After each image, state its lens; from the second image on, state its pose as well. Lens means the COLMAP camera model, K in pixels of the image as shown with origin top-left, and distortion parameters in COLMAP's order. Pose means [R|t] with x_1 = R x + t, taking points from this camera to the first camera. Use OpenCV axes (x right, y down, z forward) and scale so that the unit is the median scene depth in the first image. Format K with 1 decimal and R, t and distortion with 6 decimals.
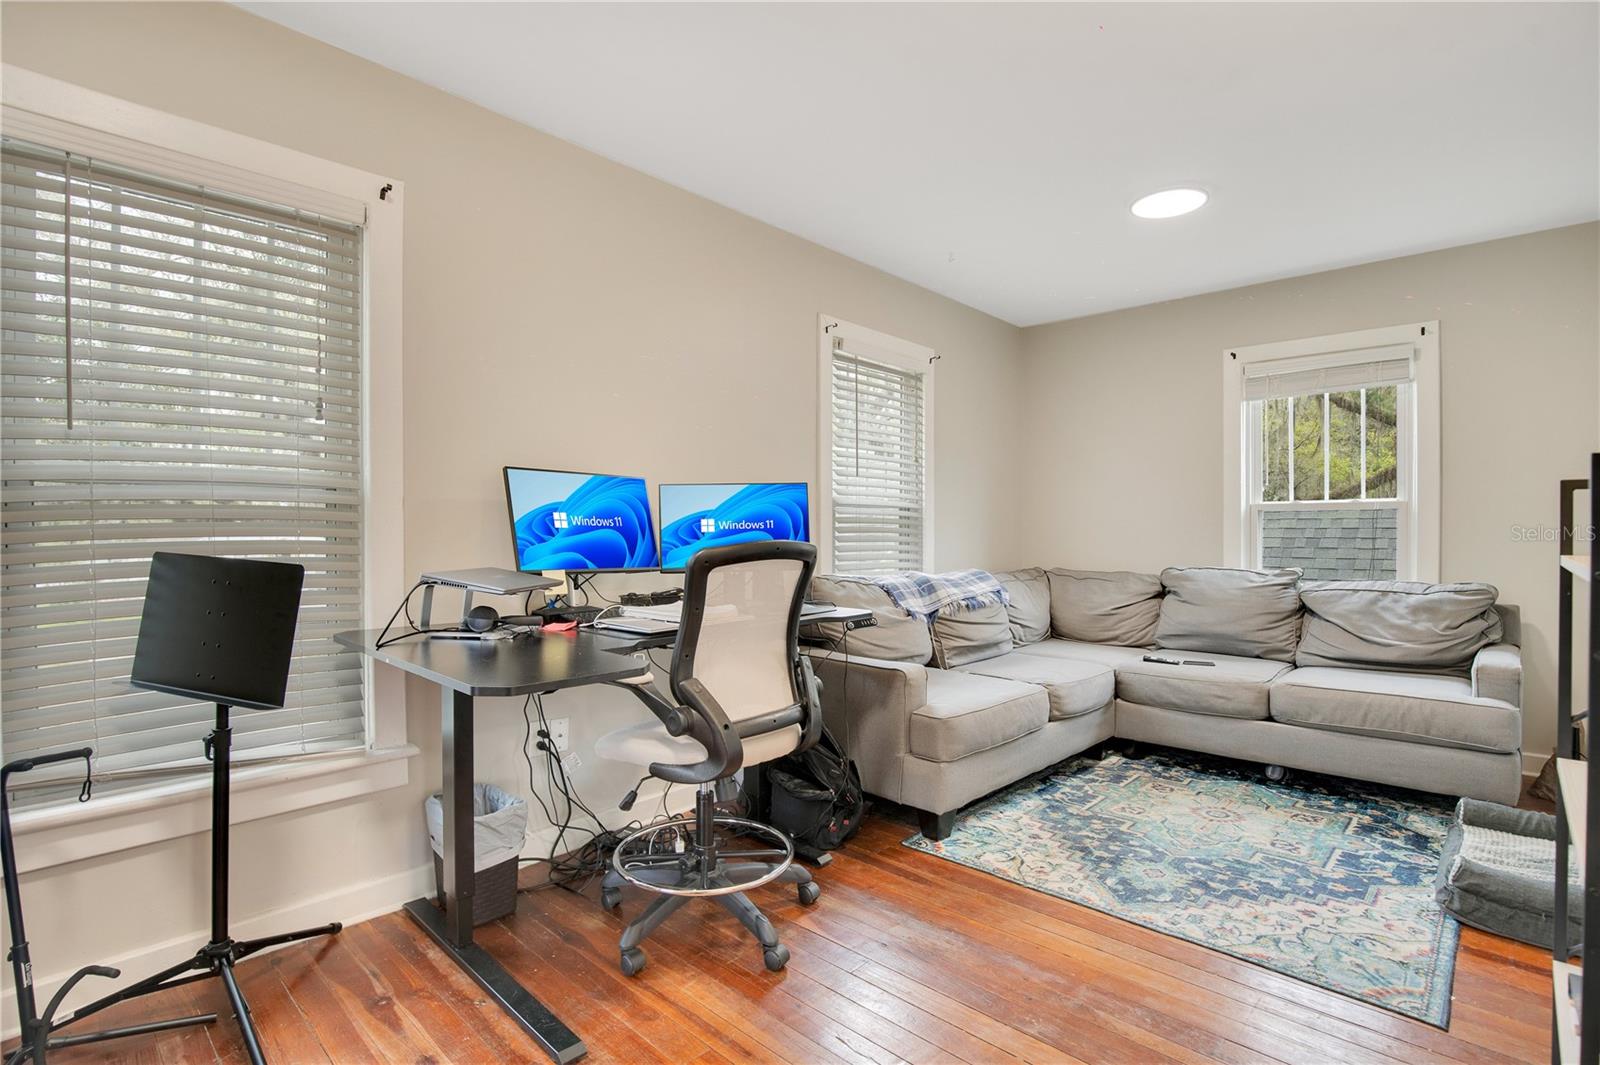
lens RADIAL K [[756.4, 0, 810.7], [0, 756.4, 537.0], [0, 0, 1]] dist [-0.023981, 0.000538]
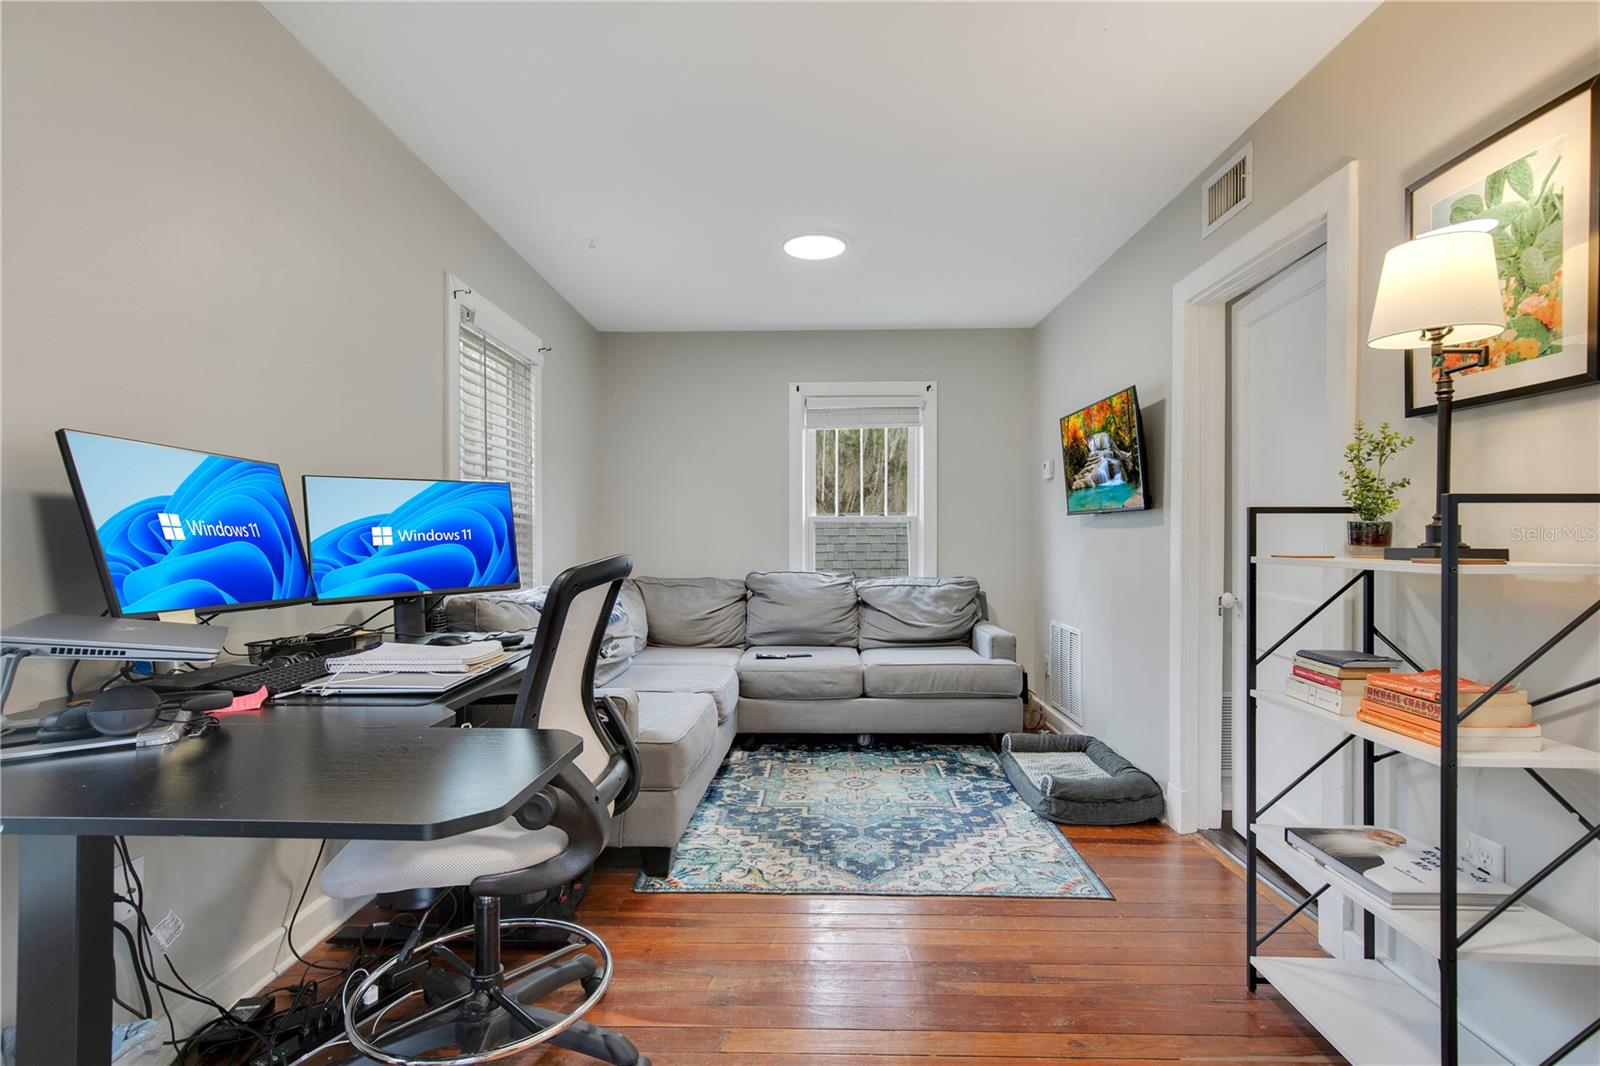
lens RADIAL K [[746.6, 0, 799.0], [0, 746.6, 540.1], [0, 0, 1]] dist [0.002959, 0.000337]
pose [[0.754583, -0.004555, 0.656189, -0.302545], [0.008751, 0.999957, -0.003121, -0.004941], [-0.656146, 0.008097, 0.754590, 0.193428]]
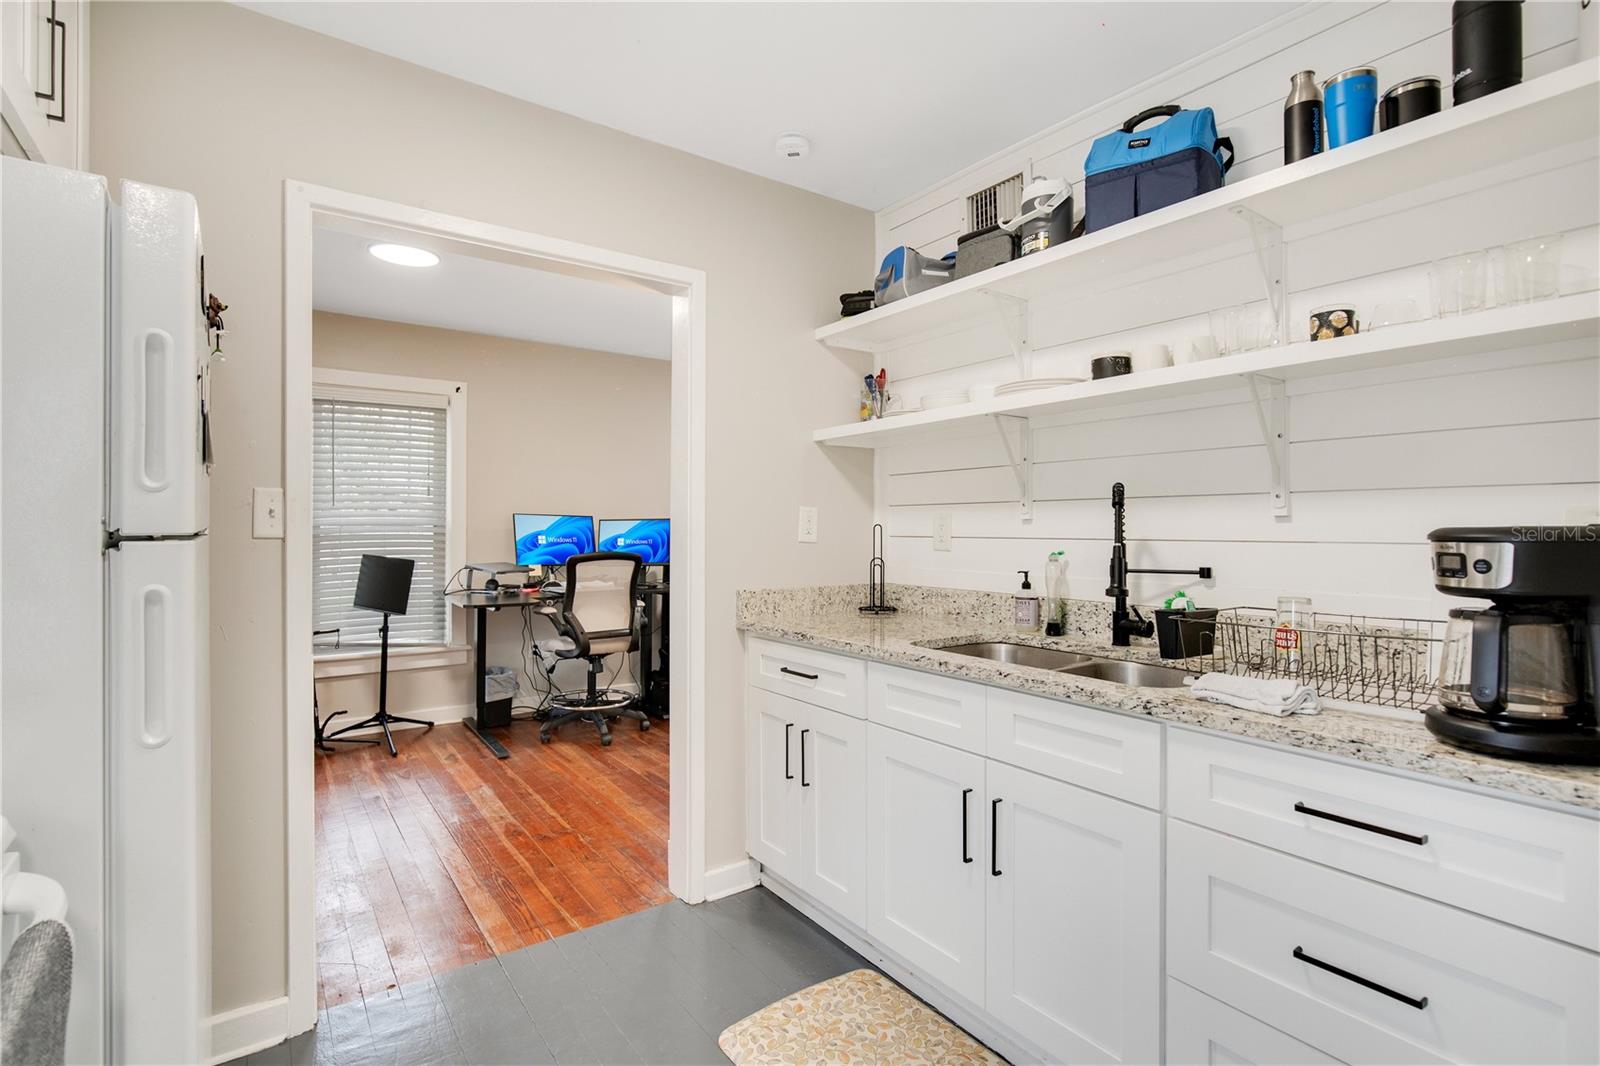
lens RADIAL K [[758.4, 0, 795.0], [0, 758.4, 528.6], [0, 0, 1]] dist [0.001200, 0.000292]
pose [[0.978324, 0.001384, -0.207076, 0.654409], [-0.004263, 0.999900, -0.013457, -0.023756], [0.207037, 0.014048, 0.978232, -0.734780]]
